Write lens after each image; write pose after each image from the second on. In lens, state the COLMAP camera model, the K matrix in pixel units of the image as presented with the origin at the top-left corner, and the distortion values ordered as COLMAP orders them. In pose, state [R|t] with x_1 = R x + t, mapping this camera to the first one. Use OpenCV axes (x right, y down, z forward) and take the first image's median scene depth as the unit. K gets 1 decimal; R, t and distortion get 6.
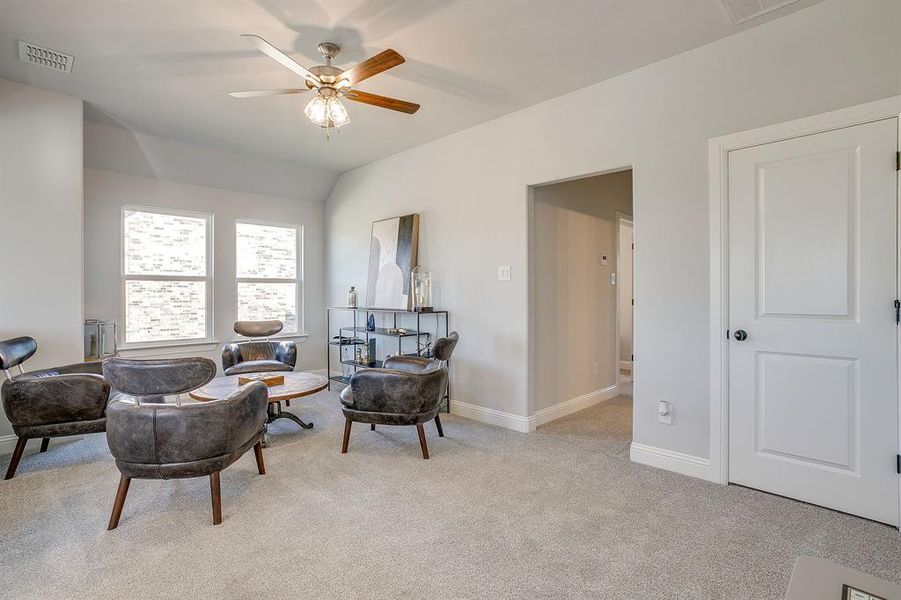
lens RADIAL K [[438.1, 0, 447.3], [0, 438.1, 292.1], [0, 0, 1]] dist [-0.050009, 0.028113]
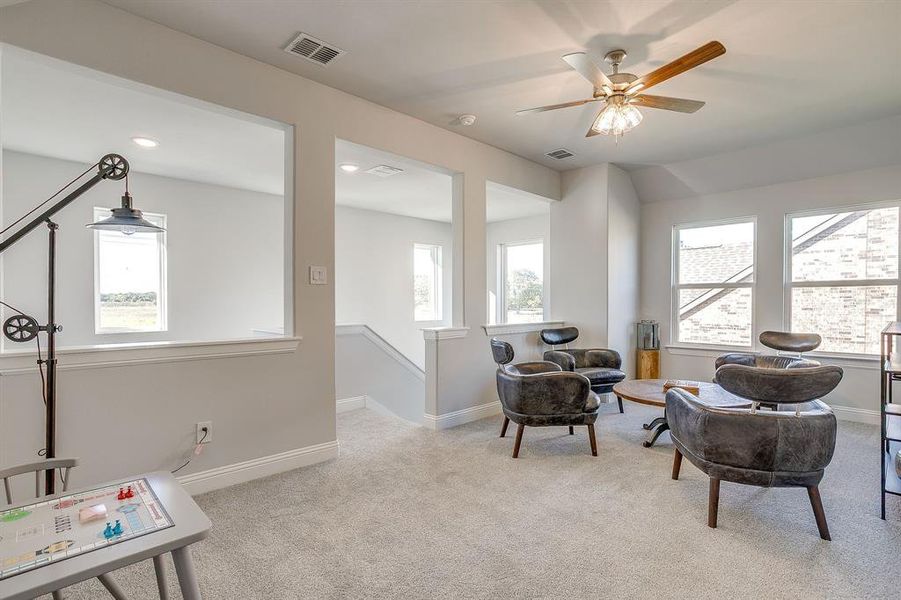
lens RADIAL K [[438.1, 0, 447.5], [0, 438.1, 308.2], [0, 0, 1]] dist [-0.050009, 0.028113]
pose [[-0.014721, 0.017135, -0.999745, 0.476584], [0.004751, 0.999843, 0.017067, 0.001267], [0.999880, -0.004498, -0.014800, 0.401341]]
